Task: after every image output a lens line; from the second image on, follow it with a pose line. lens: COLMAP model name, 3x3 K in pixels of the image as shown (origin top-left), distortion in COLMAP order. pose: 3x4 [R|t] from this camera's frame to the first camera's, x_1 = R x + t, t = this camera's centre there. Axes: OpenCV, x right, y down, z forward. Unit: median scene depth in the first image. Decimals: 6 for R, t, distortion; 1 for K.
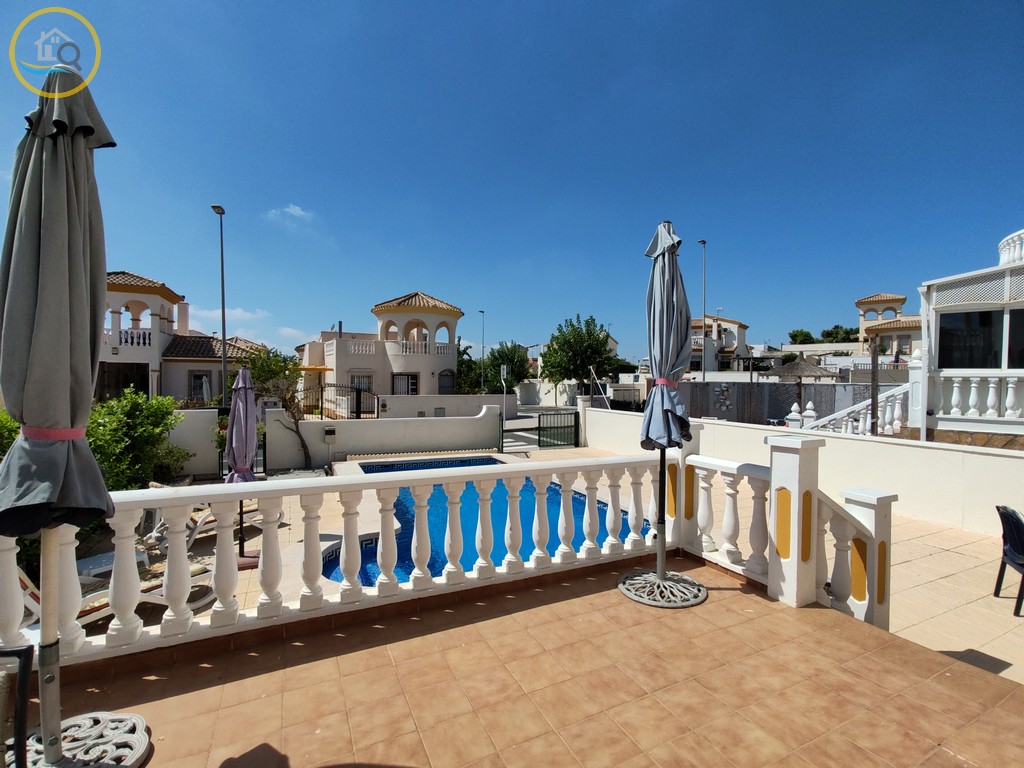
lens RADIAL K [[475.6, 0, 512.0], [0, 475.6, 384.0], [0, 0, 1]] dist [-0.008578, -0.000954]
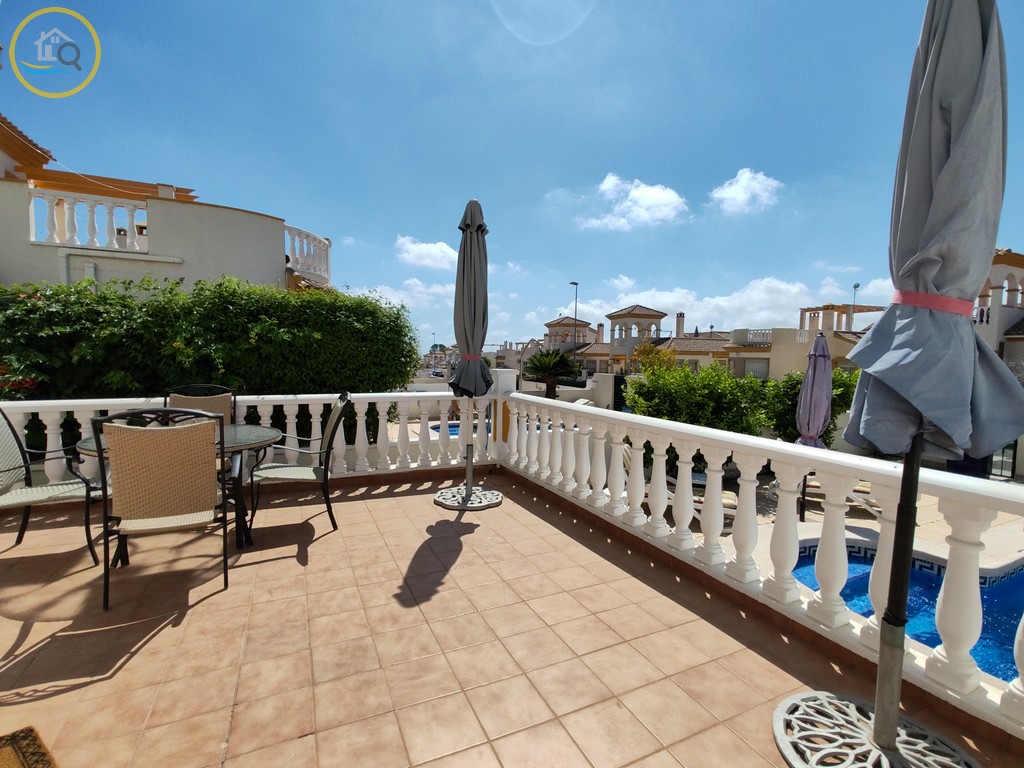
lens RADIAL K [[467.3, 0, 512.0], [0, 467.3, 384.0], [0, 0, 1]] dist [-0.000546, 0.000350]
pose [[0.002579, 0.055045, -0.998481, 0.095638], [-0.027677, 0.998105, 0.054953, 0.007509], [0.999614, 0.027494, 0.004098, 0.082938]]
